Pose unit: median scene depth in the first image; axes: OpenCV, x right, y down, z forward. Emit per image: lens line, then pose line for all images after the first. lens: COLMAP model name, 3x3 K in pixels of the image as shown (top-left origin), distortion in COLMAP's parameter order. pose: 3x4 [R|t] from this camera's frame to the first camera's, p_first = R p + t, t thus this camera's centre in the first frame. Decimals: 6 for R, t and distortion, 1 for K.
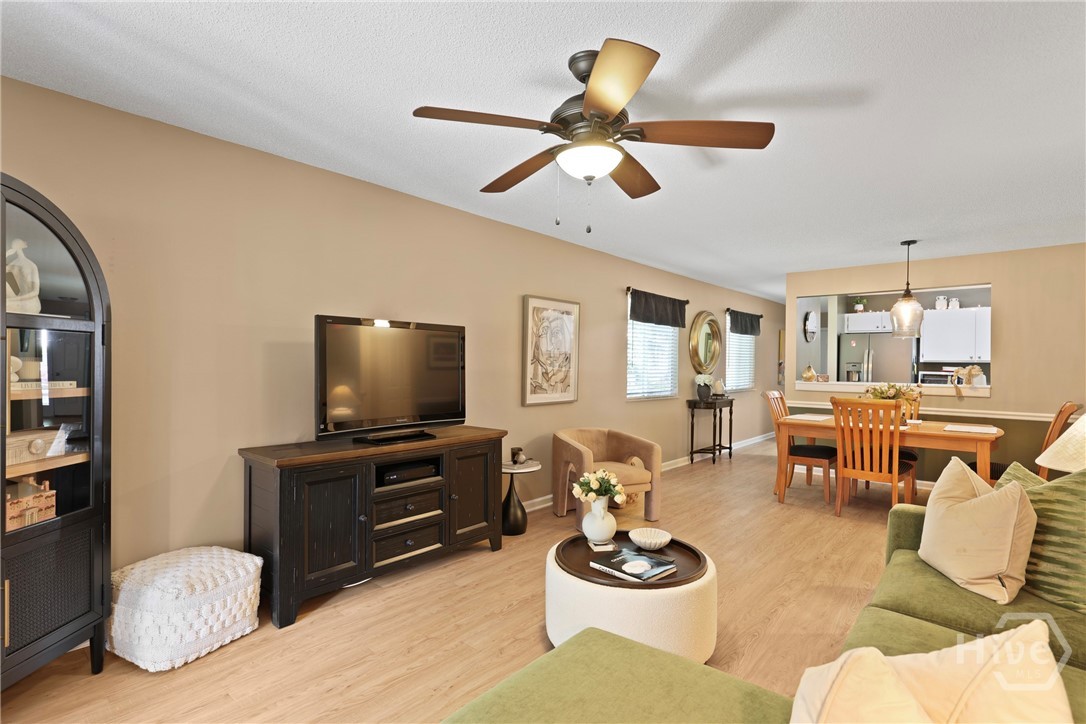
lens RADIAL K [[519.9, 0, 539.2], [0, 519.9, 367.7], [0, 0, 1]] dist [0.003316, 0.001001]
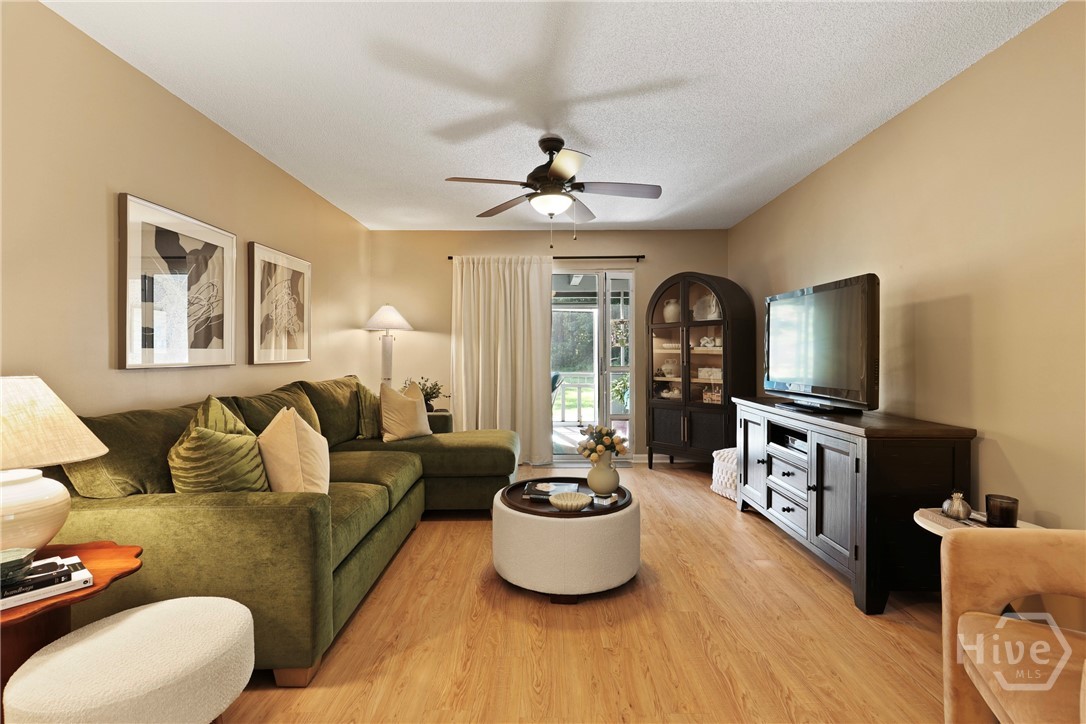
lens RADIAL K [[486.9, 0, 551.1], [0, 486.9, 348.2], [0, 0, 1]] dist [0.001003, -0.001078]
pose [[-0.736219, -0.015261, -0.676571, 0.600387], [-0.012348, 0.999882, -0.009118, 0.033252], [0.676631, 0.001641, -0.736321, 1.145280]]
